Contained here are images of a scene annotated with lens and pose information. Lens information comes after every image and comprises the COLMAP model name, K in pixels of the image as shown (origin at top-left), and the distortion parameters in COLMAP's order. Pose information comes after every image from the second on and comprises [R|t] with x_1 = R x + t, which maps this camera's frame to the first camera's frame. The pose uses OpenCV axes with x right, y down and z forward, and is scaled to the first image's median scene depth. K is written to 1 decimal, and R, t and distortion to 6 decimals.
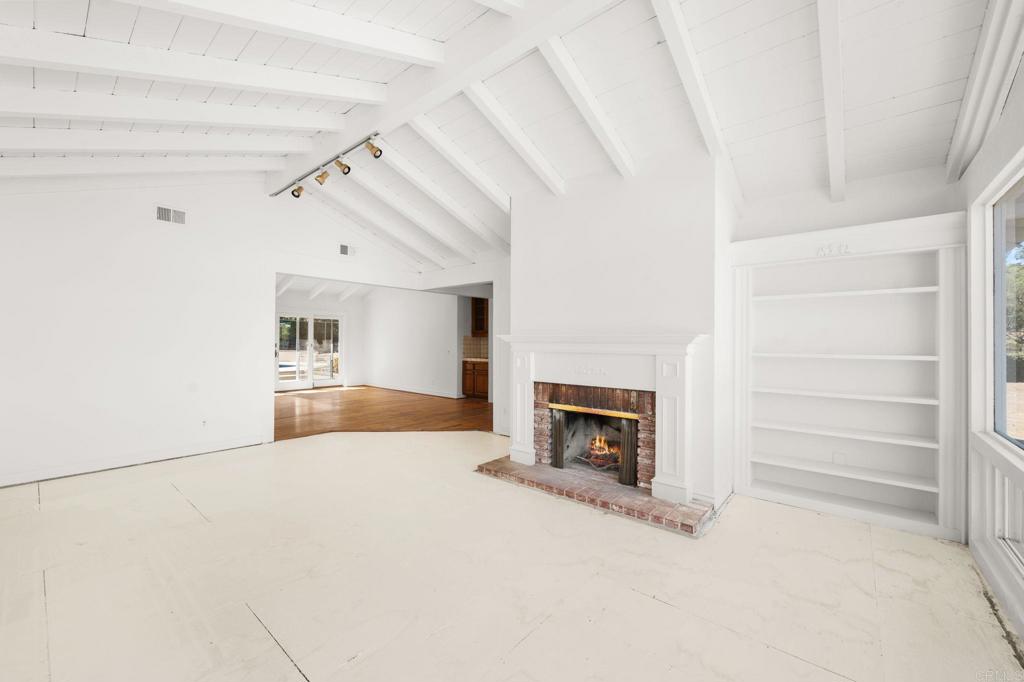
lens RADIAL K [[405.4, 0, 509.7], [0, 405.4, 340.4], [0, 0, 1]] dist [-0.000441, 0.000047]
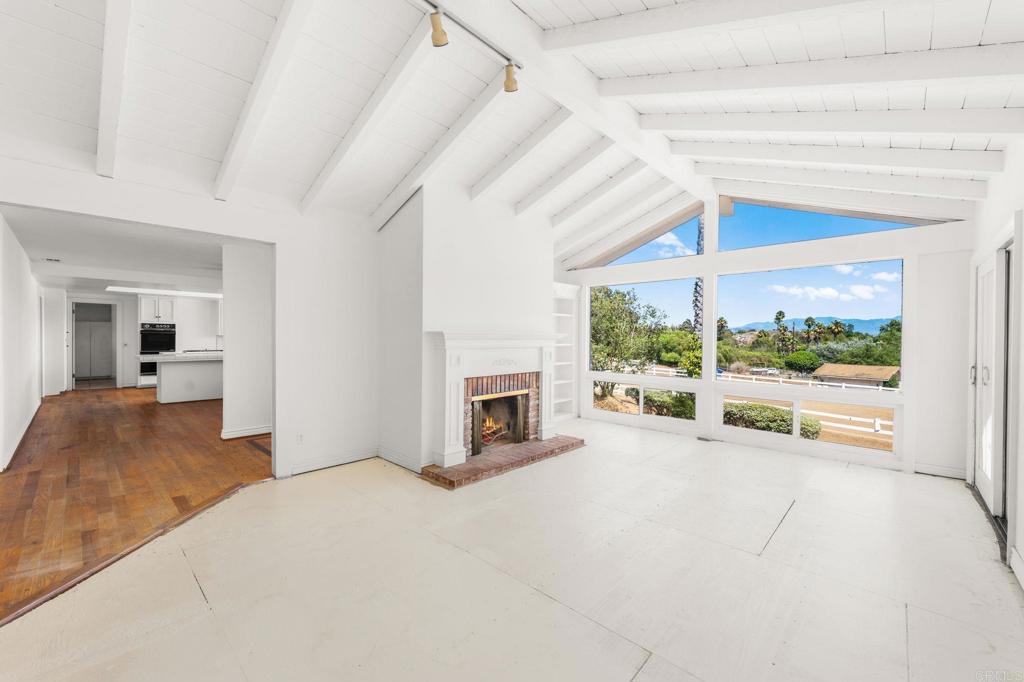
lens RADIAL K [[410.5, 0, 514.9], [0, 410.5, 338.2], [0, 0, 1]] dist [0.000319, 0.000161]
pose [[0.051892, -0.002205, 0.998650, -1.021440], [-0.000683, 0.999997, 0.002243, -0.000116], [-0.998652, -0.000799, 0.051891, 0.885822]]
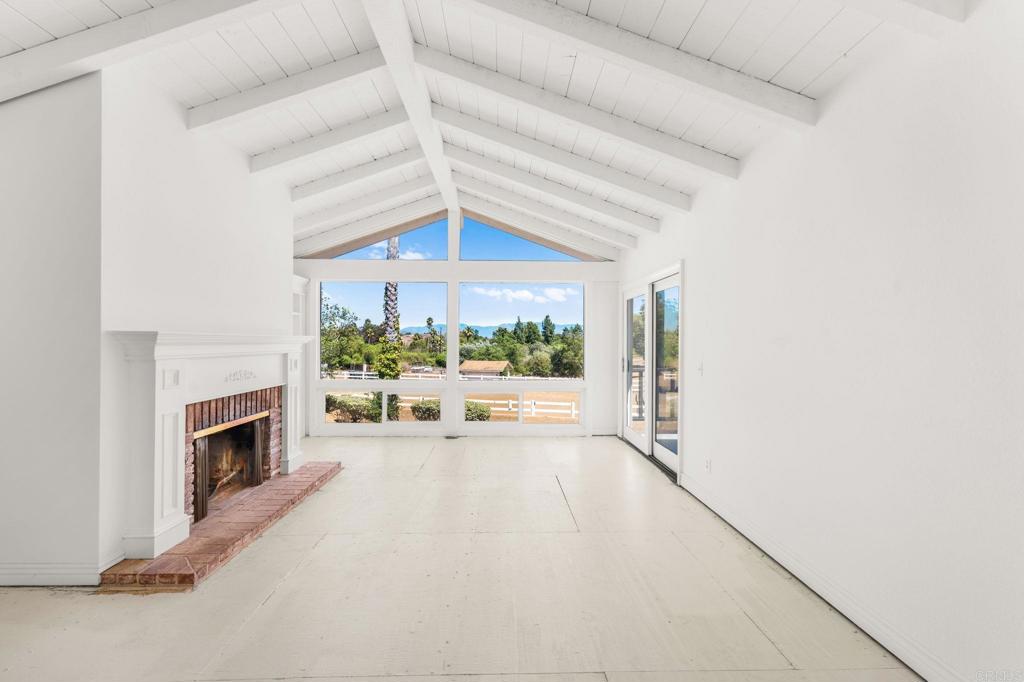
lens RADIAL K [[405.4, 0, 509.7], [0, 405.4, 340.4], [0, 0, 1]] dist [-0.000441, 0.000047]
pose [[-0.659505, -0.001029, 0.751700, -0.815020], [0.000152, 0.999999, 0.001503, -0.001743], [-0.751700, 0.001105, -0.659504, 1.116066]]
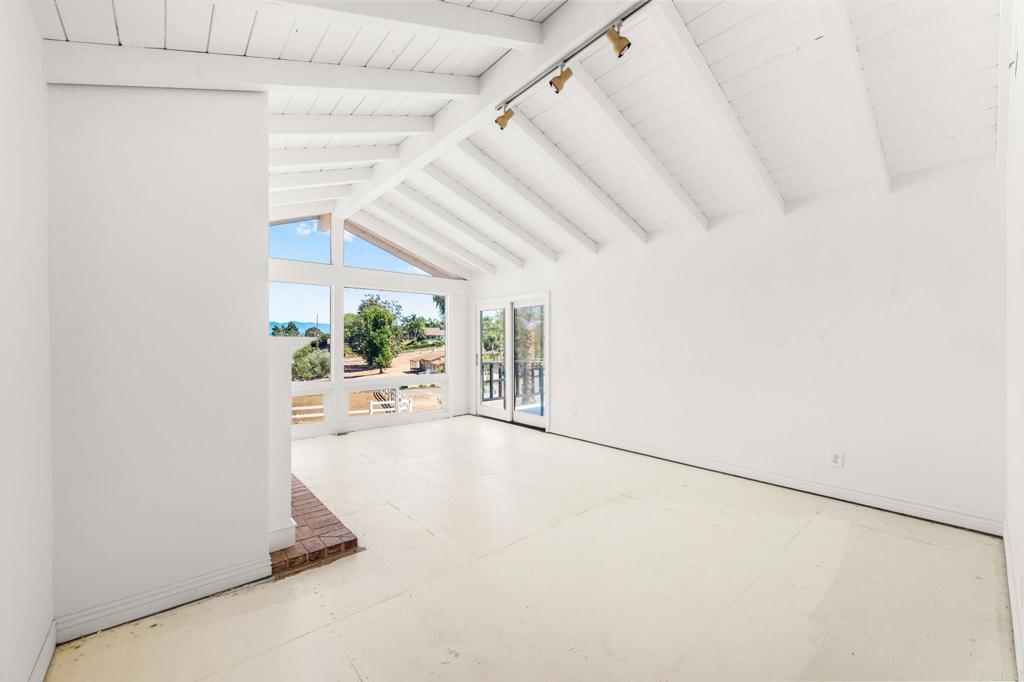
lens RADIAL K [[399.9, 0, 512.0], [0, 399.9, 341.0], [0, 0, 1]] dist [-0.001214, -0.000057]
pose [[-0.986985, -0.000681, 0.160809, -0.457313], [0.000093, 0.999988, 0.004804, -0.010424], [-0.160810, 0.004756, -0.986974, 1.707540]]
